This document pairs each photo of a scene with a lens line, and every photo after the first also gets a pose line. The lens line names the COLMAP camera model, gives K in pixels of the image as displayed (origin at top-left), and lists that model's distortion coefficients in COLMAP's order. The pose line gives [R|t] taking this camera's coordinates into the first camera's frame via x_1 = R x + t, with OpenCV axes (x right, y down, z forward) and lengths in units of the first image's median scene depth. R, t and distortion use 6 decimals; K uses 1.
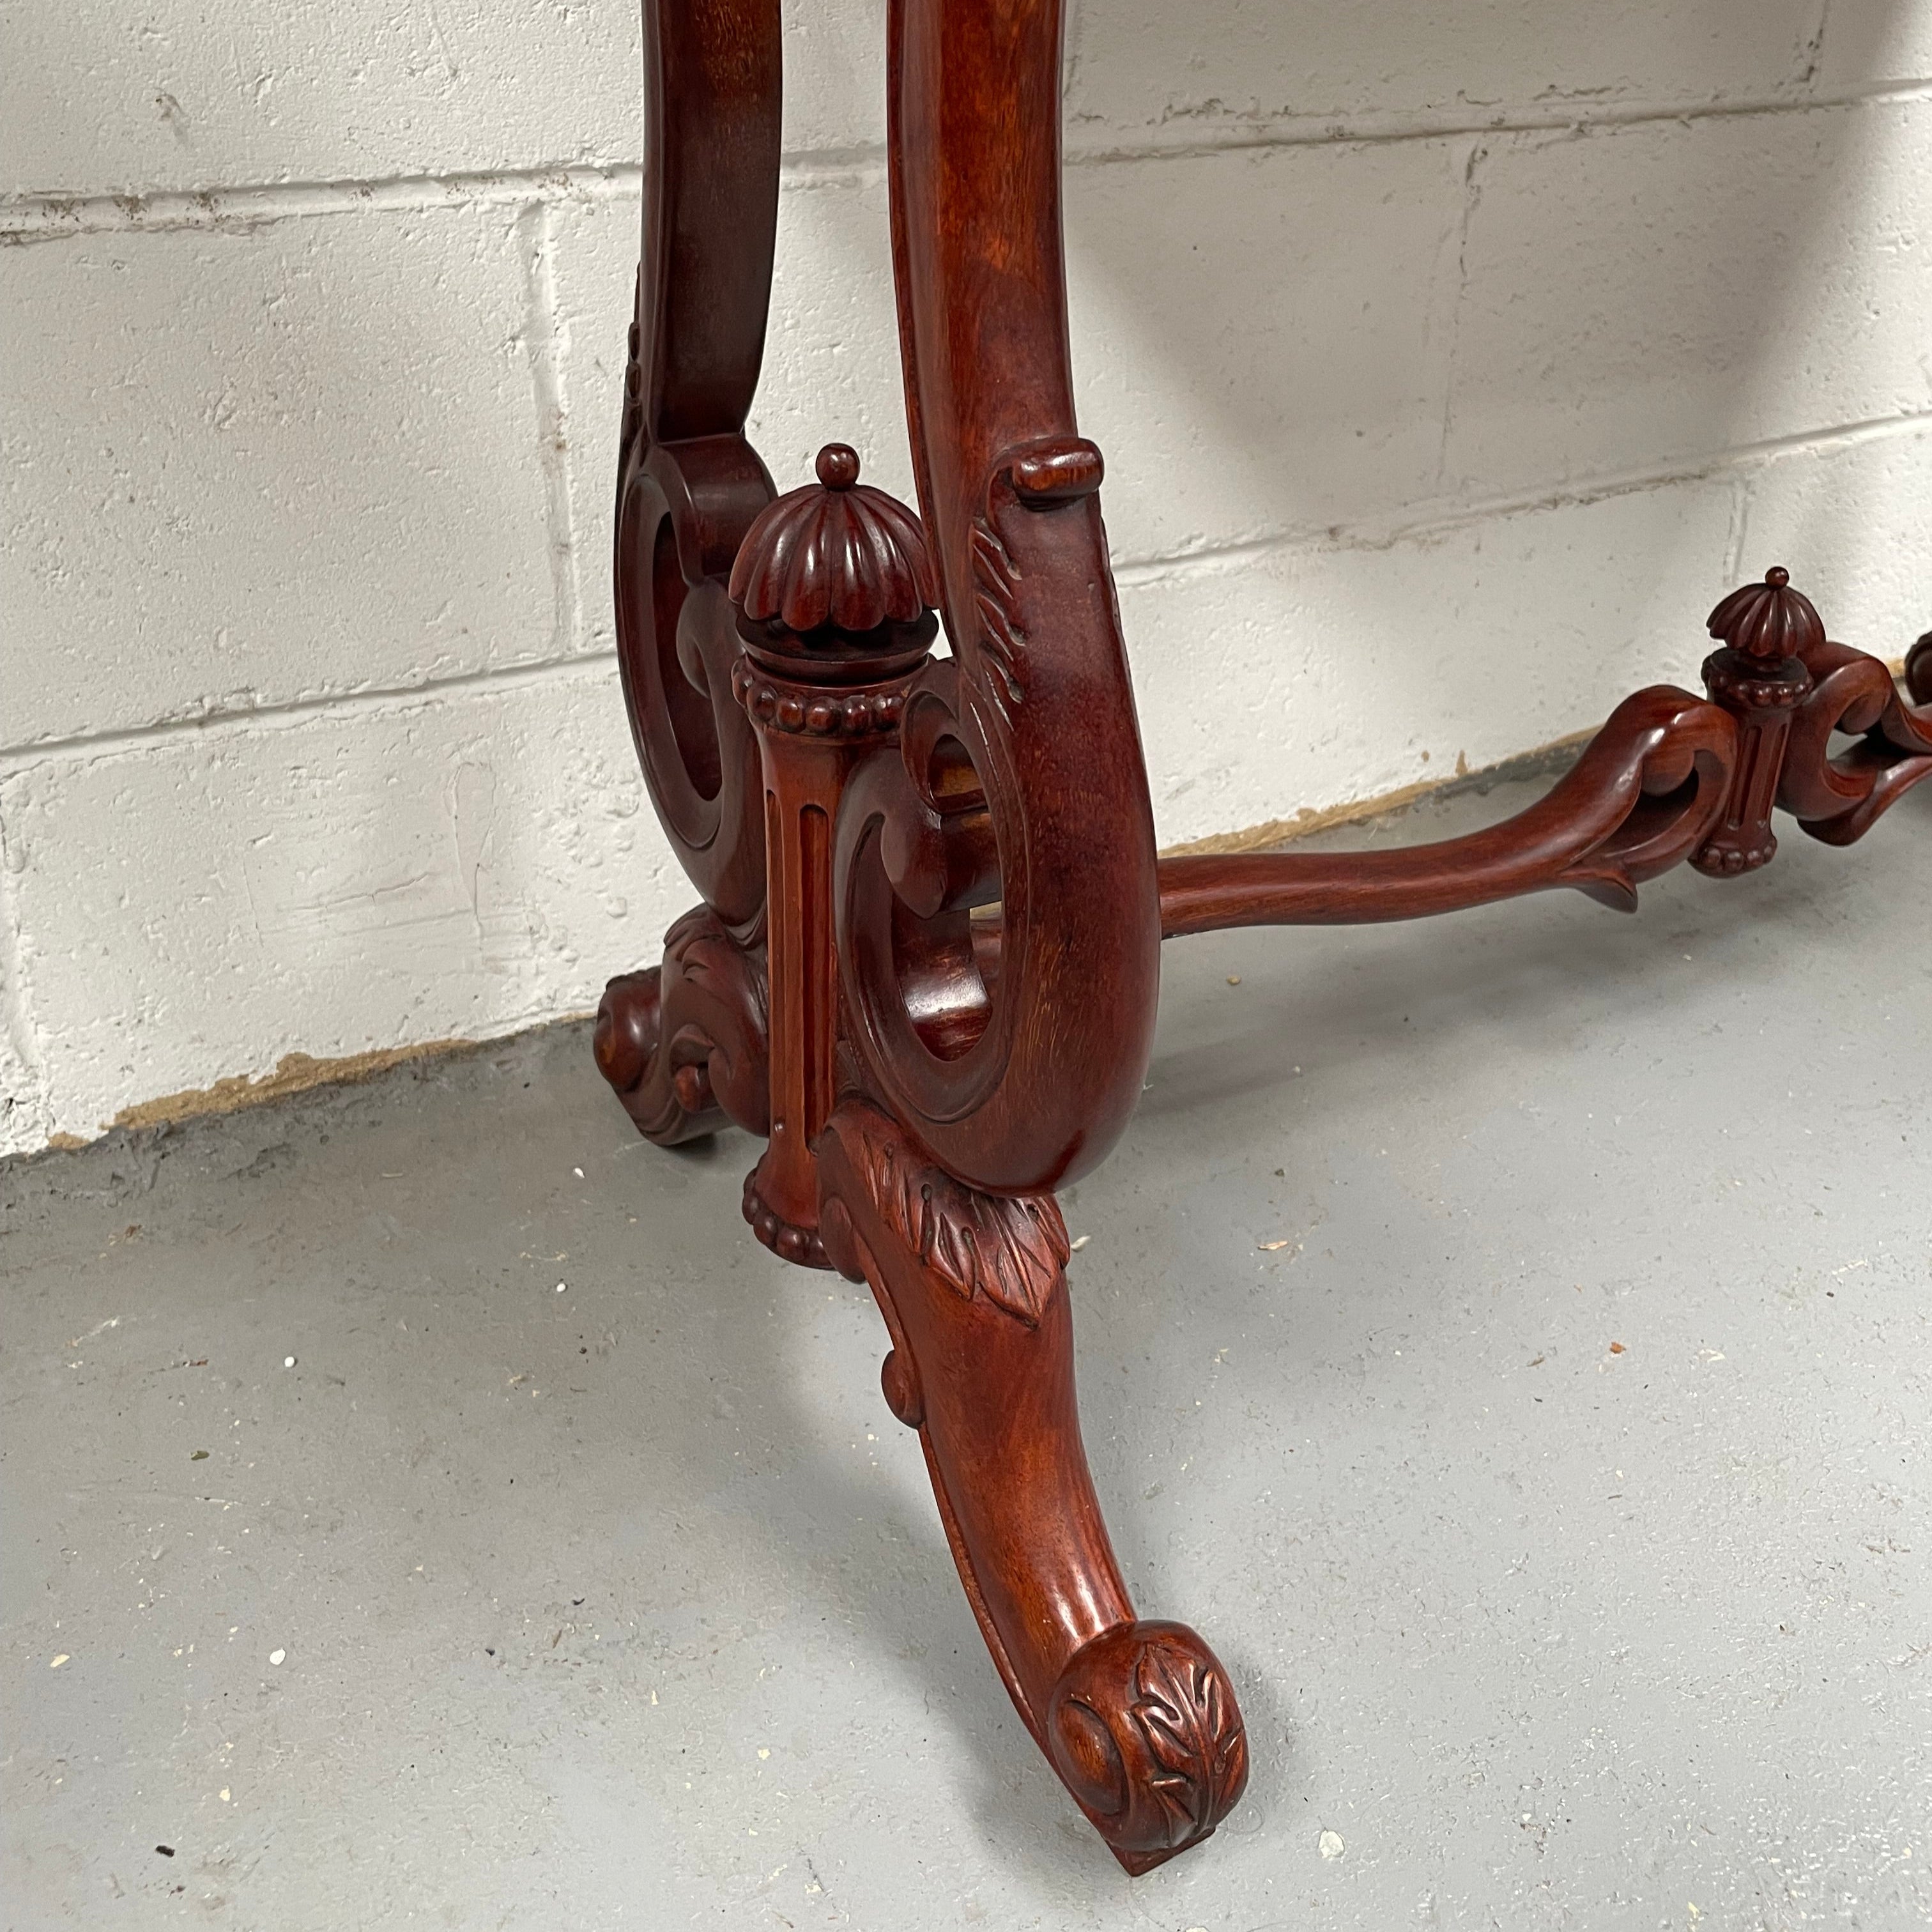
lens RADIAL K [[1956.2, 0, 984.8], [0, 1956.2, 696.3], [0, 0, 1]] dist [0.103236, -0.180014]
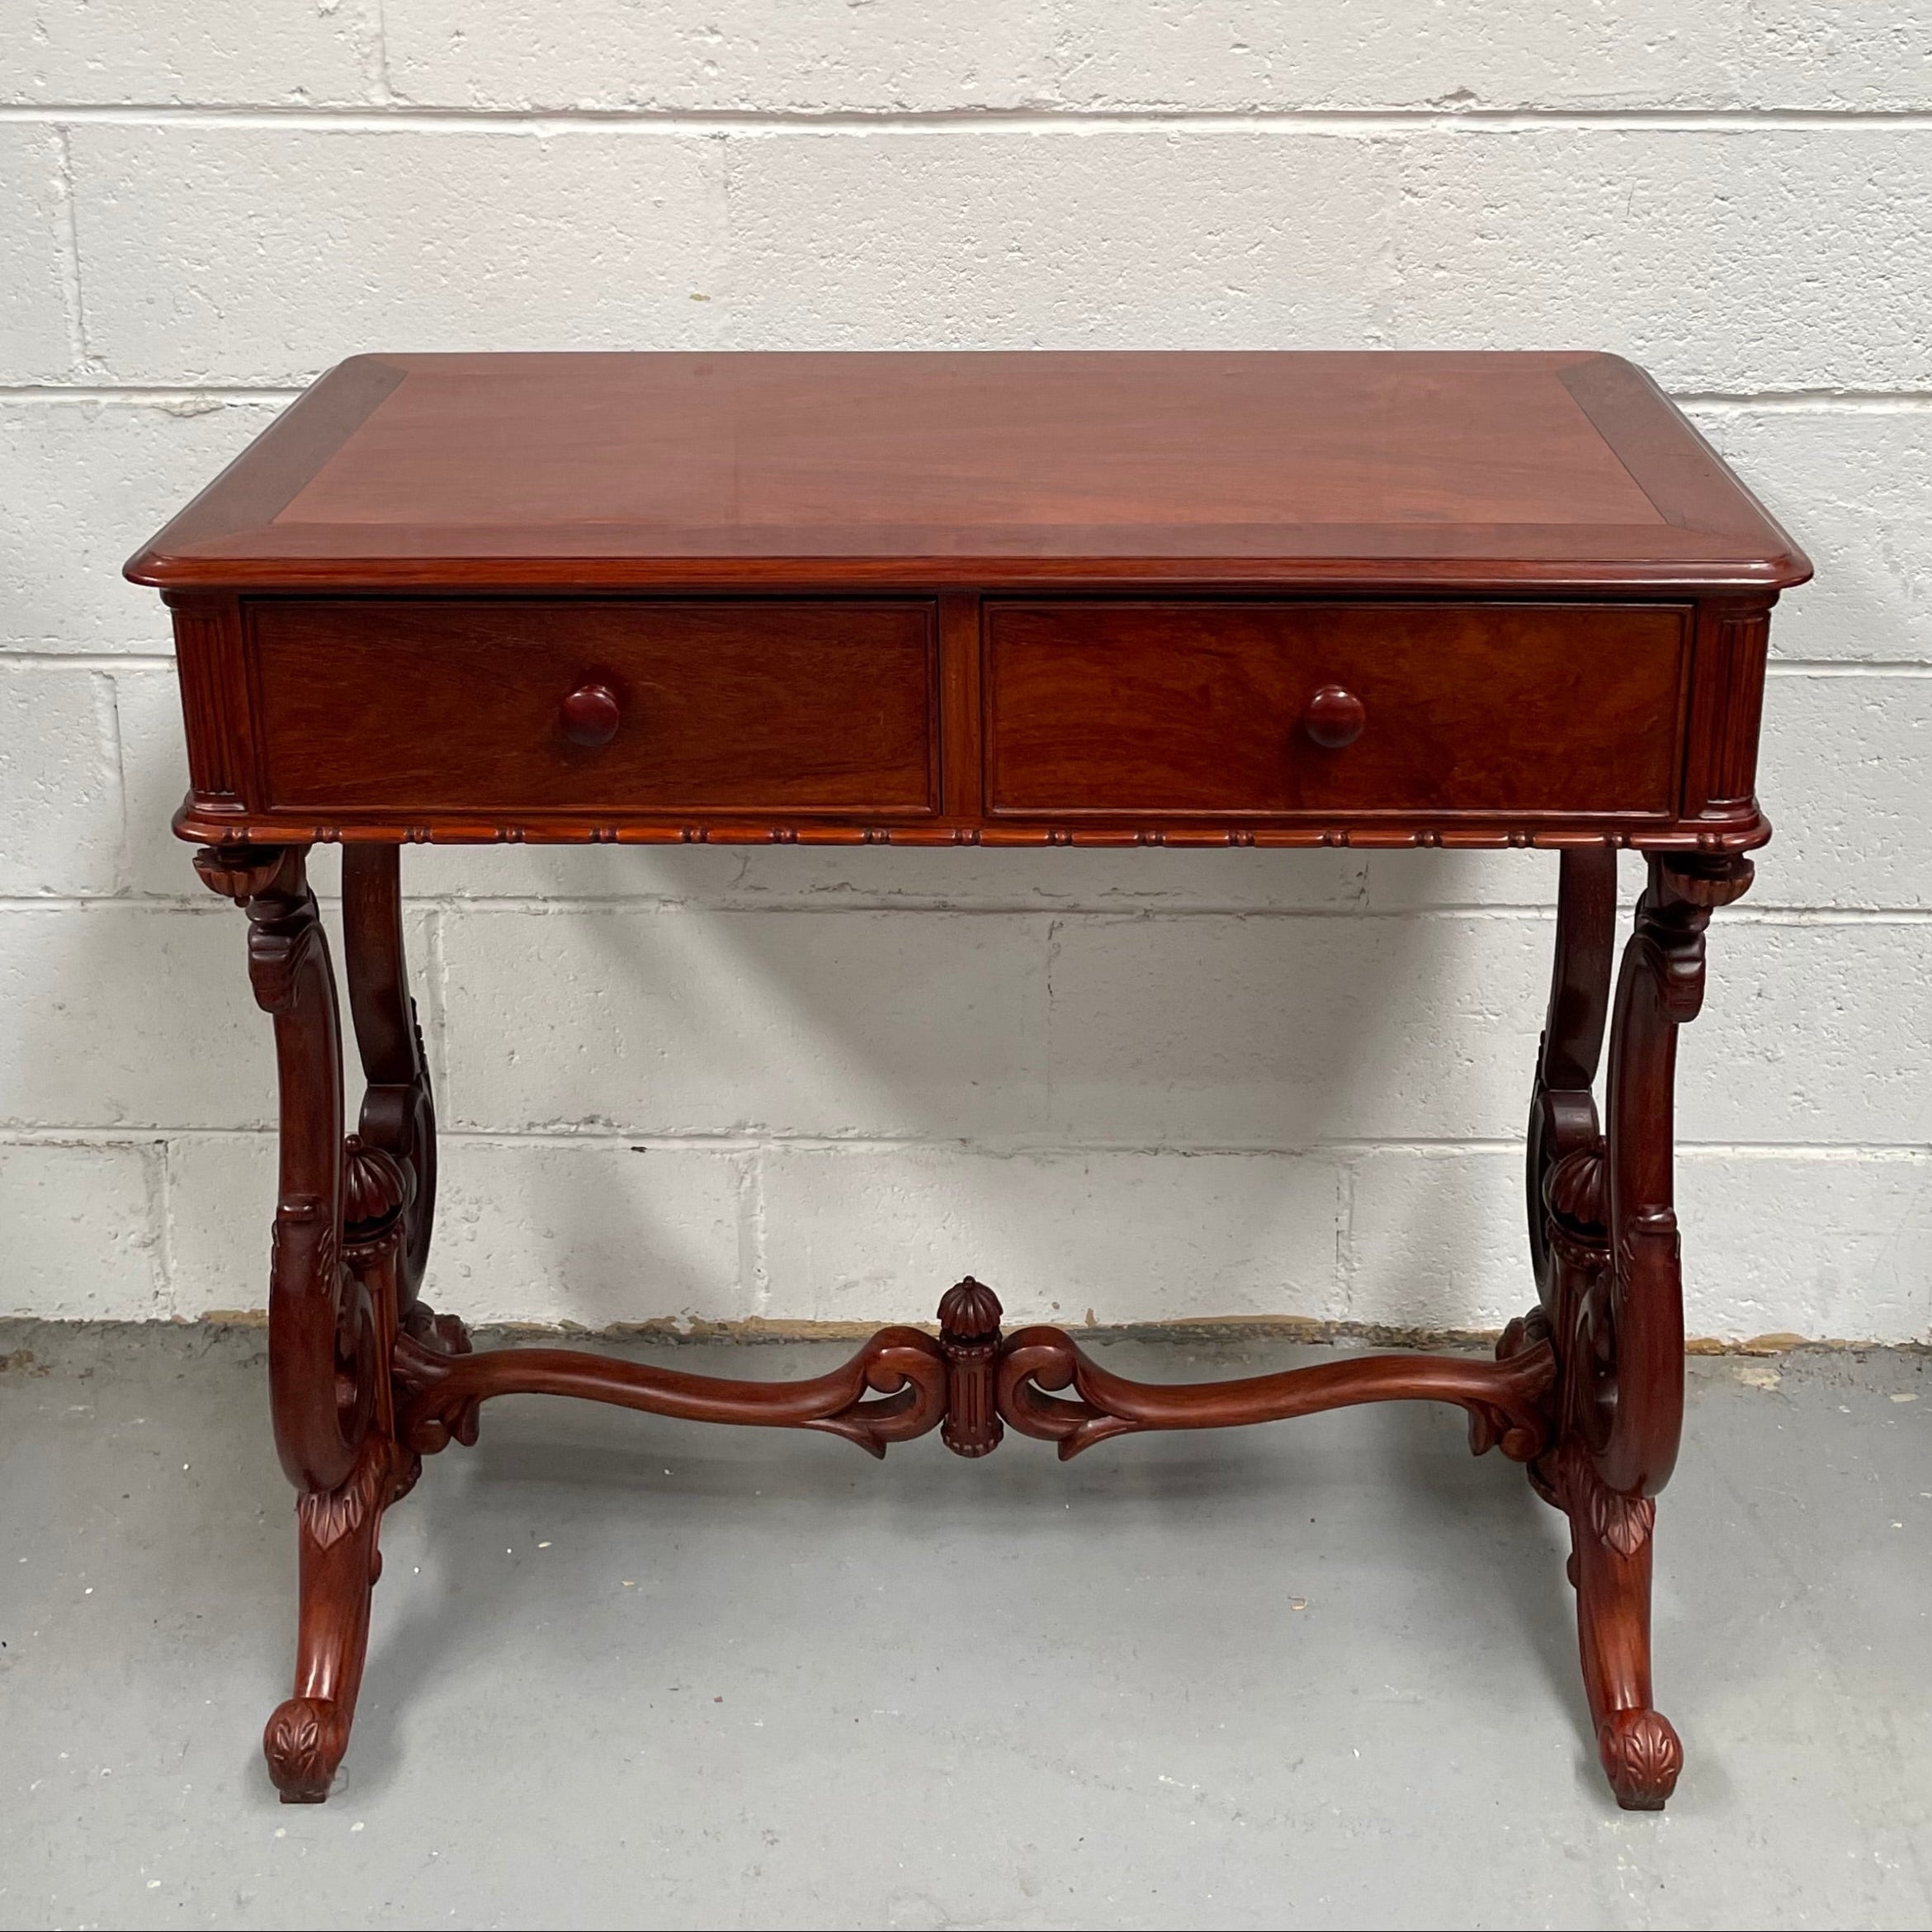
lens RADIAL K [[2539.3, 0, 962.0], [0, 2539.3, 397.4], [0, 0, 1]] dist [0.131071, -0.286860]
pose [[0.862090, 0.123100, -0.491577, 1.369293], [-0.186136, 0.979160, -0.081230, -0.615420], [0.471333, 0.161528, 0.867037, -1.022678]]
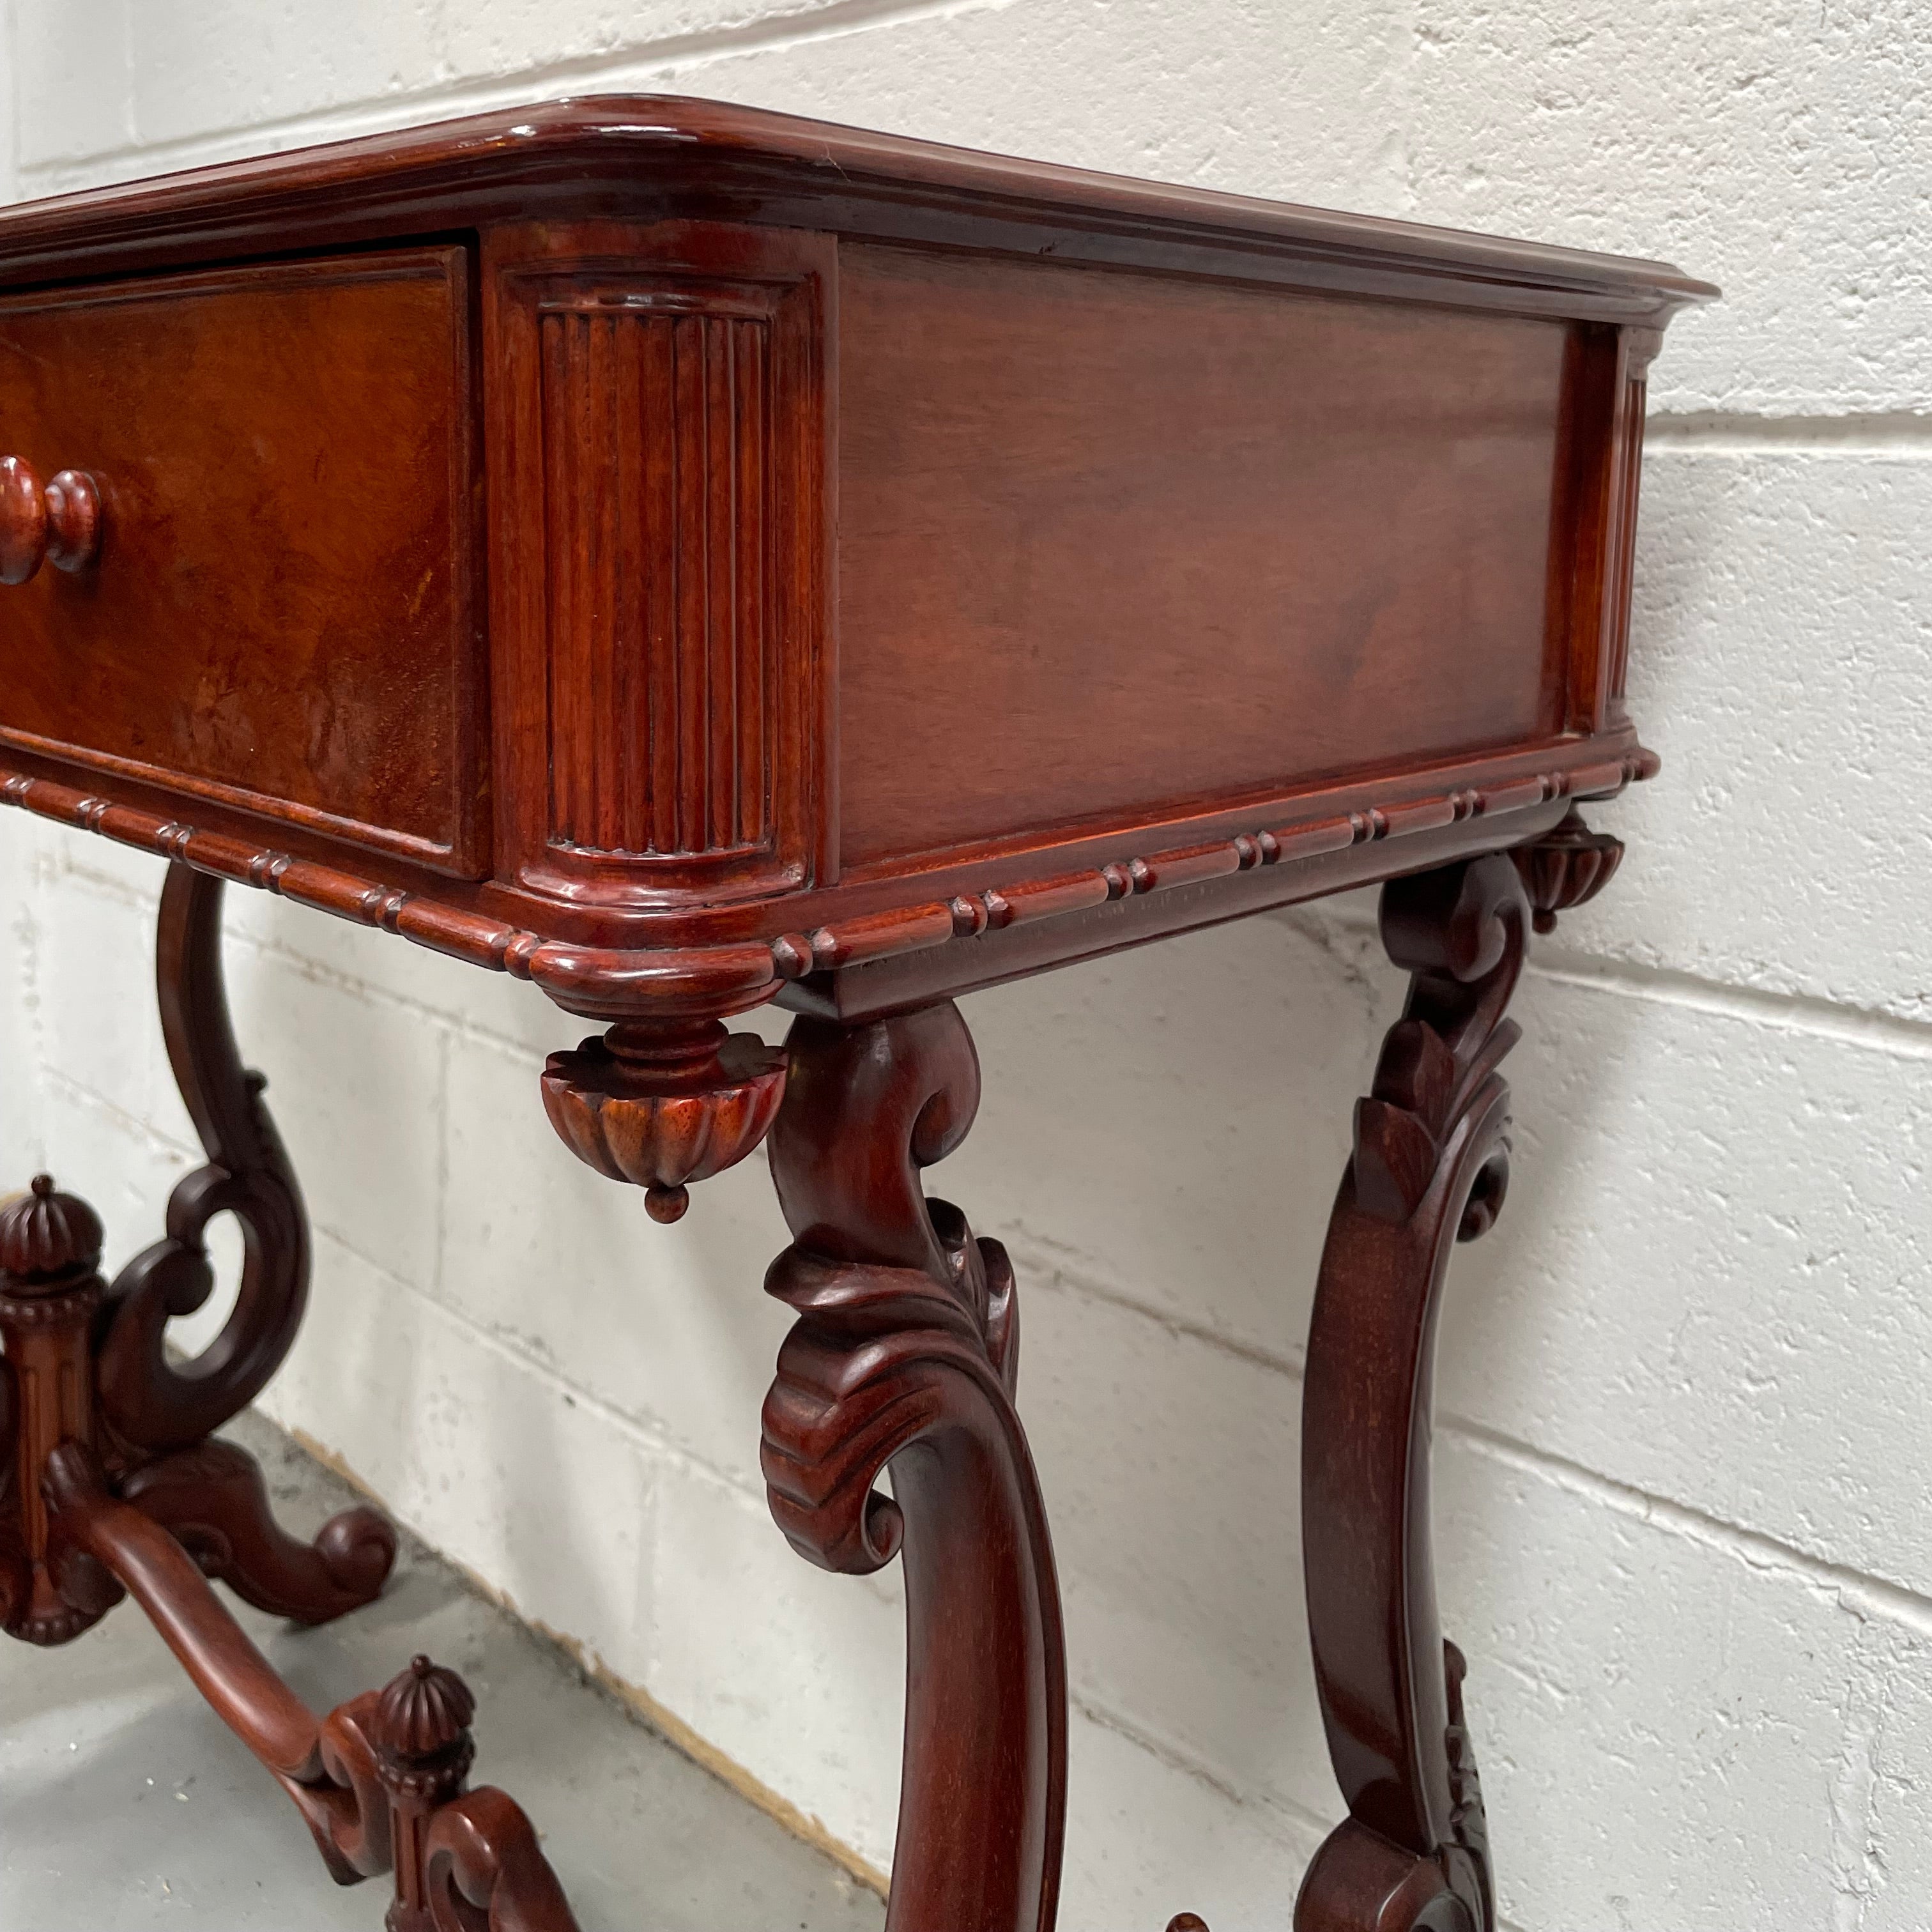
lens RADIAL K [[1970.4, 0, 966.6], [0, 1970.4, 649.3], [0, 0, 1]] dist [0.070011, -0.102138]
pose [[0.288717, 0.090025, -0.953173, 1.471277], [-0.393207, 0.918882, -0.032316, -0.651648], [0.872944, 0.384125, 0.300696, 0.708411]]
